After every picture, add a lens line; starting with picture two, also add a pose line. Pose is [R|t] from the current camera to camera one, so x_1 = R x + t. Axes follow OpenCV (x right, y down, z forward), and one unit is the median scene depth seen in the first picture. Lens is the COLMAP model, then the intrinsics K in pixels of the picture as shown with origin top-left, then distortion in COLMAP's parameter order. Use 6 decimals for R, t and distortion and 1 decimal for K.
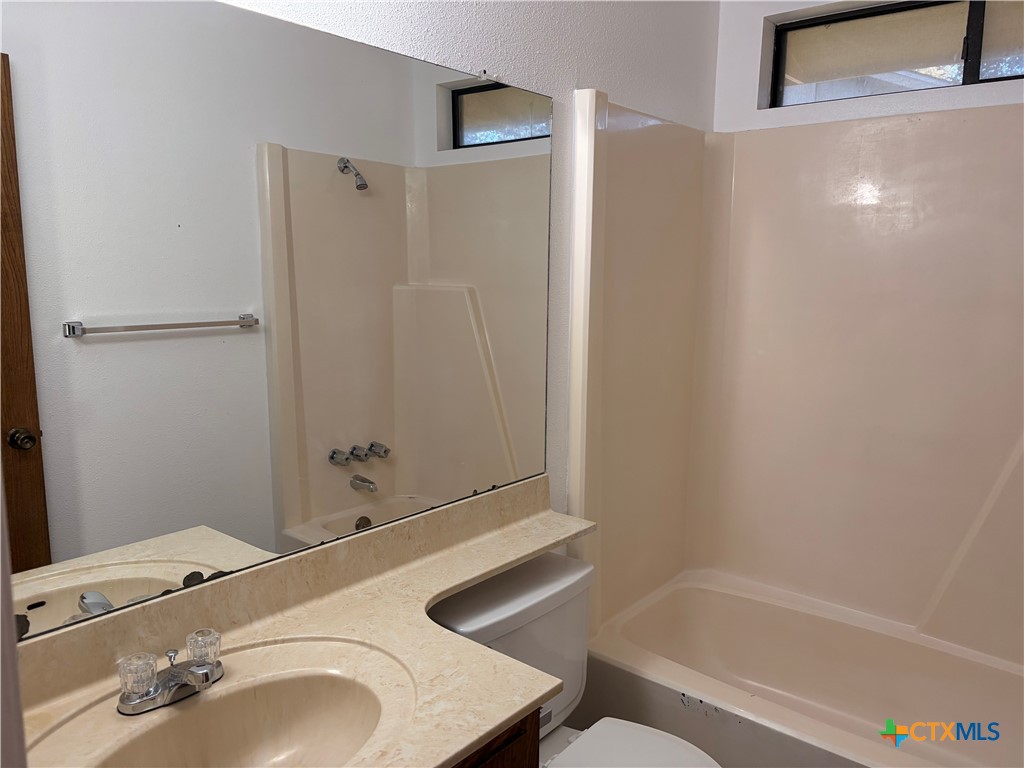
lens RADIAL K [[775.9, 0, 518.8], [0, 775.9, 375.7], [0, 0, 1]] dist [0.044149, -0.047896]
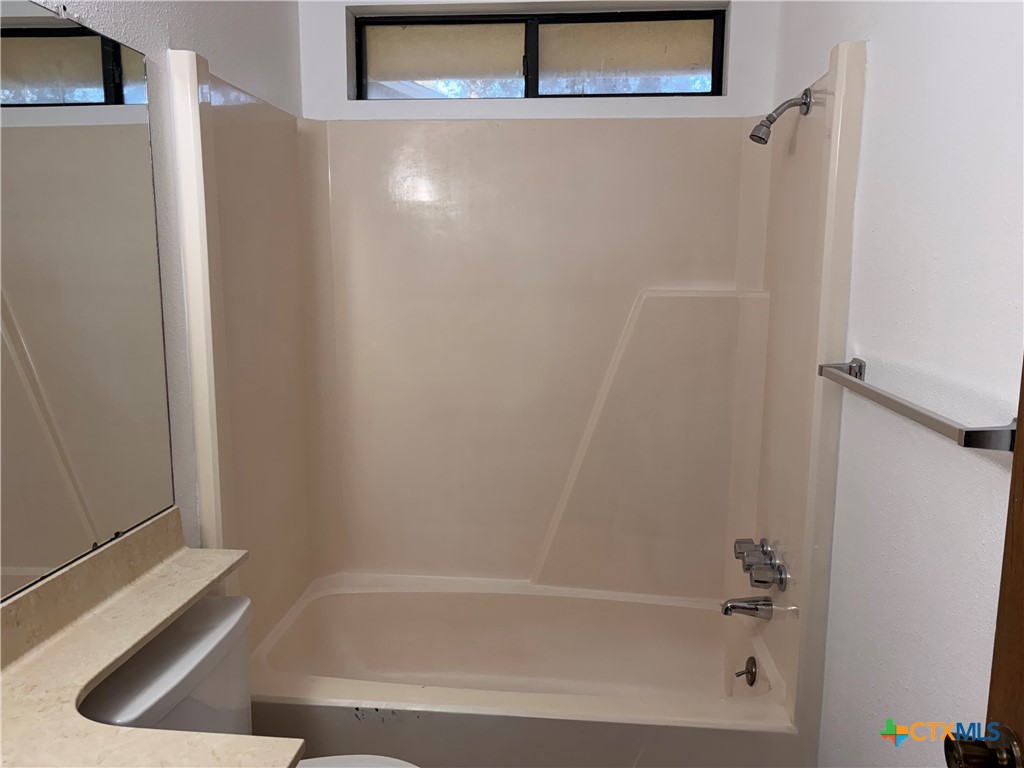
lens RADIAL K [[775.9, 0, 514.3], [0, 775.9, 379.0], [0, 0, 1]] dist [0.044149, -0.047896]
pose [[0.825569, -0.088420, 0.557330, -0.123259], [0.082493, 0.995948, 0.035810, -0.010743], [-0.558238, 0.016412, 0.829518, 0.091550]]
